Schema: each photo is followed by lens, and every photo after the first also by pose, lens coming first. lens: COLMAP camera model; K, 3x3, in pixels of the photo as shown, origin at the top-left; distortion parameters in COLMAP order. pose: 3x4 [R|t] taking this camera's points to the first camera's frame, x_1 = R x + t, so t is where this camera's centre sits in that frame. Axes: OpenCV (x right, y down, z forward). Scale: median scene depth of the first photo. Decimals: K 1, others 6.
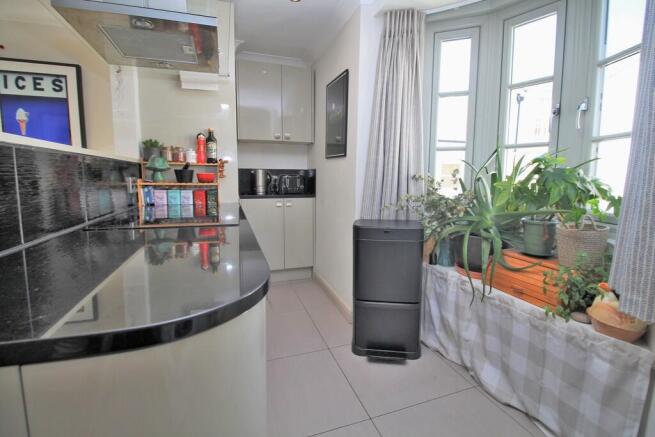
lens RADIAL K [[306.0, 0, 334.4], [0, 306.0, 219.7], [0, 0, 1]] dist [-0.008394, -0.008182]
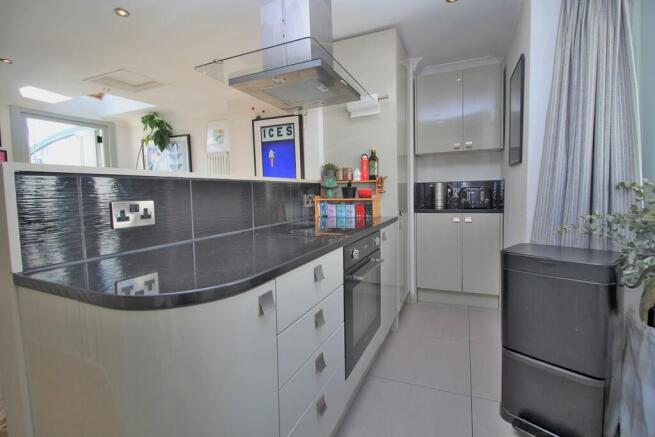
lens RADIAL K [[306.0, 0, 331.6], [0, 306.0, 216.9], [0, 0, 1]] dist [-0.008394, -0.008182]
pose [[0.731276, 0.028476, -0.681487, 0.244611], [-0.063952, 0.997589, -0.026941, -0.015366], [0.679077, 0.063284, 0.731334, 0.113858]]
